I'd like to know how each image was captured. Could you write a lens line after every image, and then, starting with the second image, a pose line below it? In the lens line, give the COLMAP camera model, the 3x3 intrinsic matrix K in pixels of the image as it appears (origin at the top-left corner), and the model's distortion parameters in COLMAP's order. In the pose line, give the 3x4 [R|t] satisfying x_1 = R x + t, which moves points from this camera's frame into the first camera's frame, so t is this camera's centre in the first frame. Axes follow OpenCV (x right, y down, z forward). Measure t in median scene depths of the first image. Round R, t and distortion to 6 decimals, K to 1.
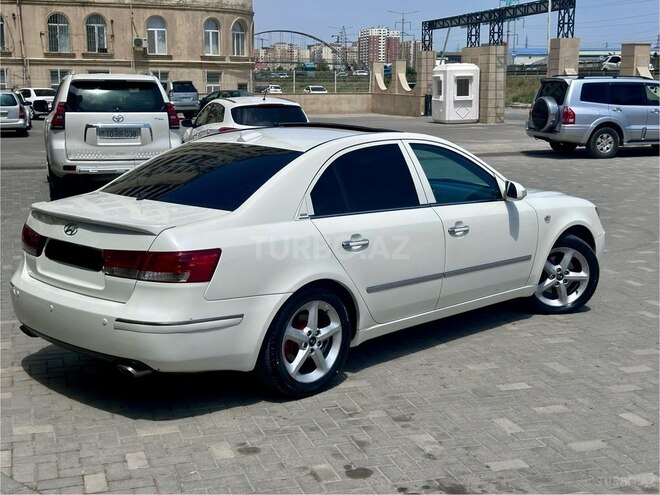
lens RADIAL K [[918.5, 0, 324.3], [0, 918.5, 248.2], [0, 0, 1]] dist [0.187032, -0.422674]
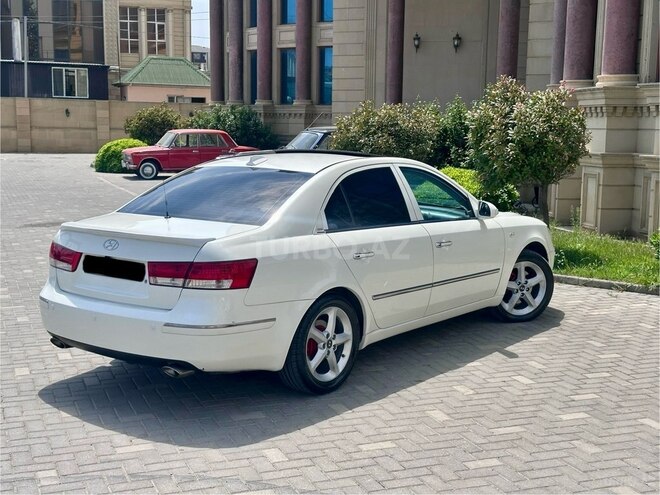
lens RADIAL K [[916.1, 0, 332.4], [0, 916.1, 253.1], [0, 0, 1]] dist [0.185365, -0.403912]
pose [[0.992367, -0.012530, 0.122683, -0.129516], [0.016590, 0.999346, -0.032135, 0.025477], [-0.122200, 0.033925, 0.991926, -0.085302]]
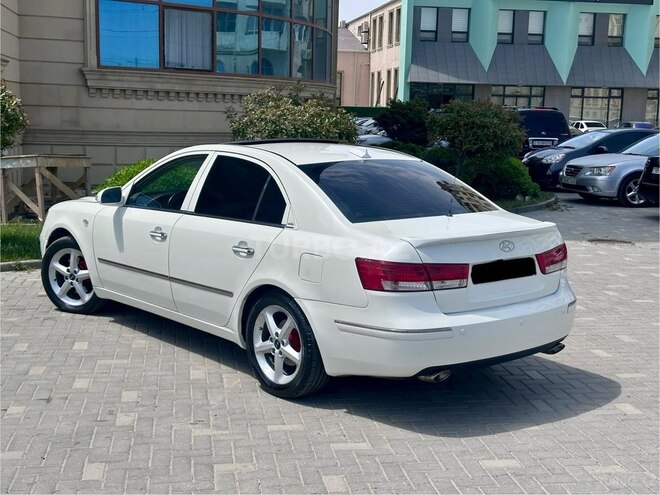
lens RADIAL K [[911.5, 0, 332.0], [0, 911.5, 248.0], [0, 0, 1]] dist [0.170929, -0.313125]
pose [[-0.144422, 0.137625, -0.979899, 1.243207], [-0.202269, 0.965265, 0.165381, -0.222894], [0.968622, 0.222088, -0.111568, 1.350794]]
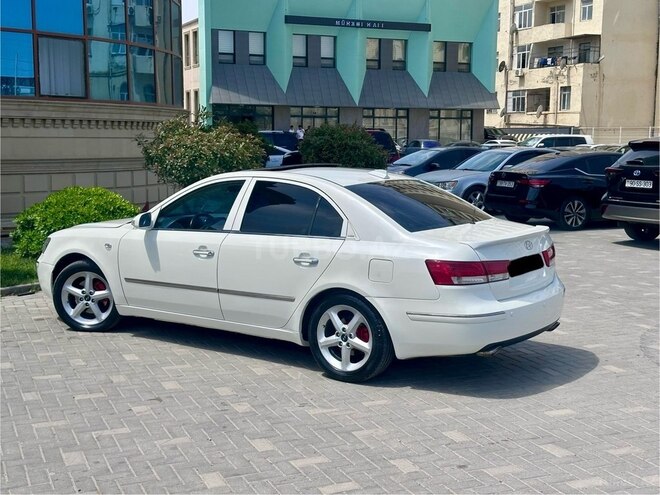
lens RADIAL K [[914.8, 0, 331.1], [0, 914.8, 246.1], [0, 0, 1]] dist [0.179404, -0.381460]
pose [[0.094106, 0.115944, -0.988788, 1.436525], [-0.183736, 0.978157, 0.097211, -0.175452], [0.978461, 0.172528, 0.113354, 1.050578]]
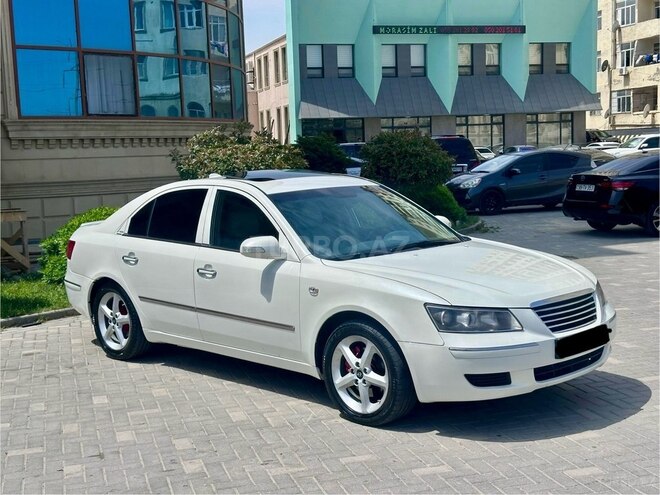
lens RADIAL K [[916.1, 0, 332.4], [0, 916.1, 253.1], [0, 0, 1]] dist [0.185365, -0.403912]
pose [[-0.015522, 0.107951, -0.994035, 1.262407], [-0.144443, 0.983485, 0.109061, -0.187390], [0.989391, 0.145274, 0.000327, 1.198968]]
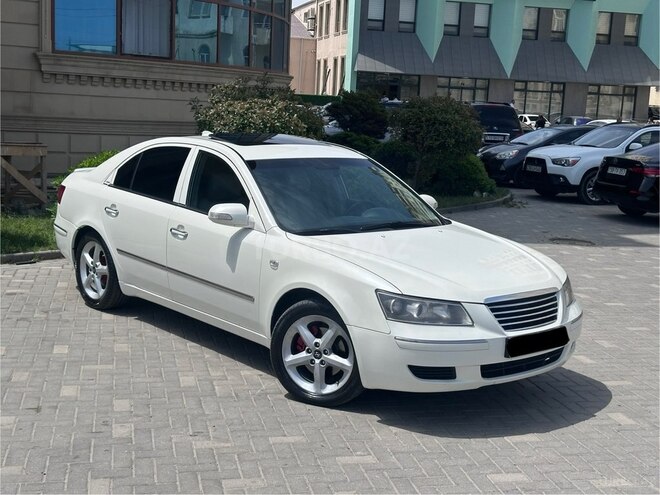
lens RADIAL K [[914.8, 0, 331.1], [0, 914.8, 246.1], [0, 0, 1]] dist [0.179404, -0.381460]
pose [[-0.082035, 0.148069, -0.985569, 1.238231], [-0.226838, 0.960173, 0.163135, -0.228518], [0.970472, 0.236947, -0.045180, 1.285443]]
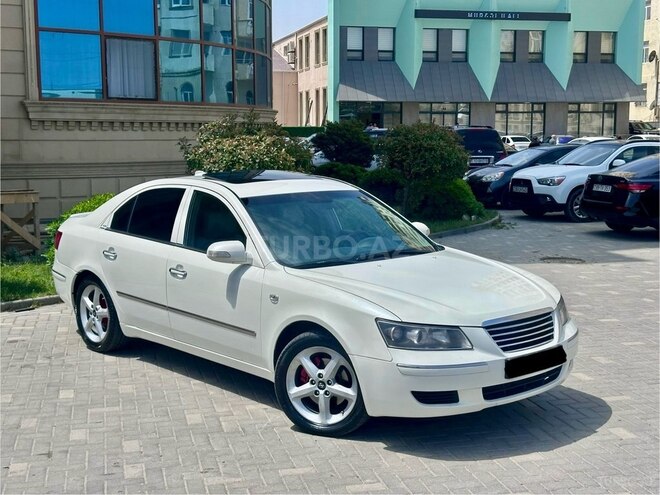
lens RADIAL K [[914.8, 0, 331.1], [0, 914.8, 246.1], [0, 0, 1]] dist [0.179404, -0.381460]
pose [[-0.064426, 0.120470, -0.990624, 1.259163], [-0.178454, 0.975294, 0.130211, -0.233222], [0.981837, 0.185170, -0.041336, 1.278235]]
